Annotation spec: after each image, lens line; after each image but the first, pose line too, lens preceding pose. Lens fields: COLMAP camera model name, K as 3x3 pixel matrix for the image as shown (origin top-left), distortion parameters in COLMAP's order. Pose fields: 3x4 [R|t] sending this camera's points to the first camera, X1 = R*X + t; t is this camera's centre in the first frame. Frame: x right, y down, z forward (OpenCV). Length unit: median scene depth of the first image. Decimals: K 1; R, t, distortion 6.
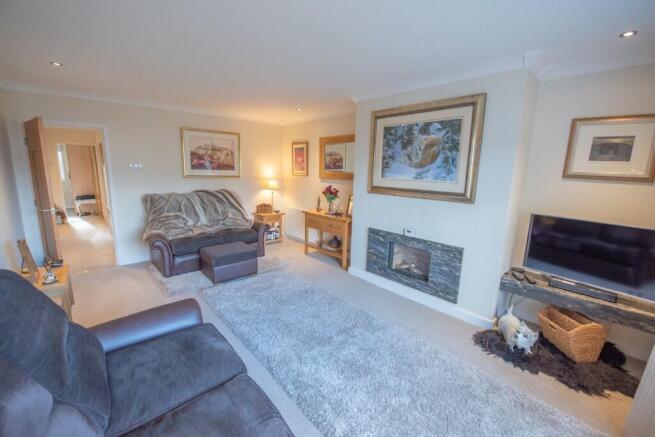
lens RADIAL K [[284.9, 0, 326.5], [0, 284.9, 221.0], [0, 0, 1]] dist [-0.000886, -0.000209]
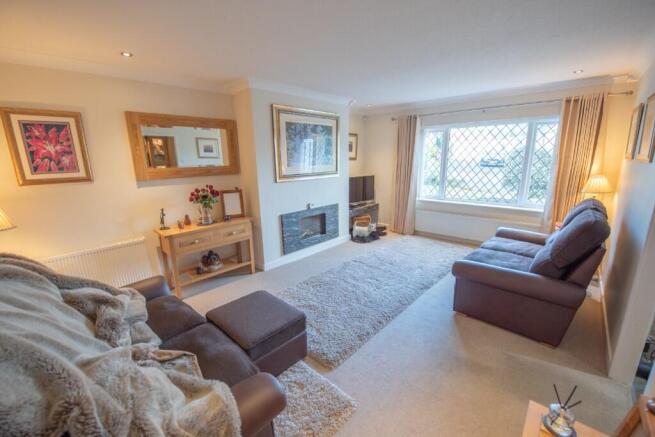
lens RADIAL K [[284.9, 0, 327.6], [0, 284.9, 216.9], [0, 0, 1]] dist [-0.000886, -0.000209]
pose [[-0.120896, -0.234770, 0.964504, -0.982906], [0.192165, 0.947716, 0.254771, -0.226924], [-0.973887, 0.216144, -0.069461, 0.991570]]
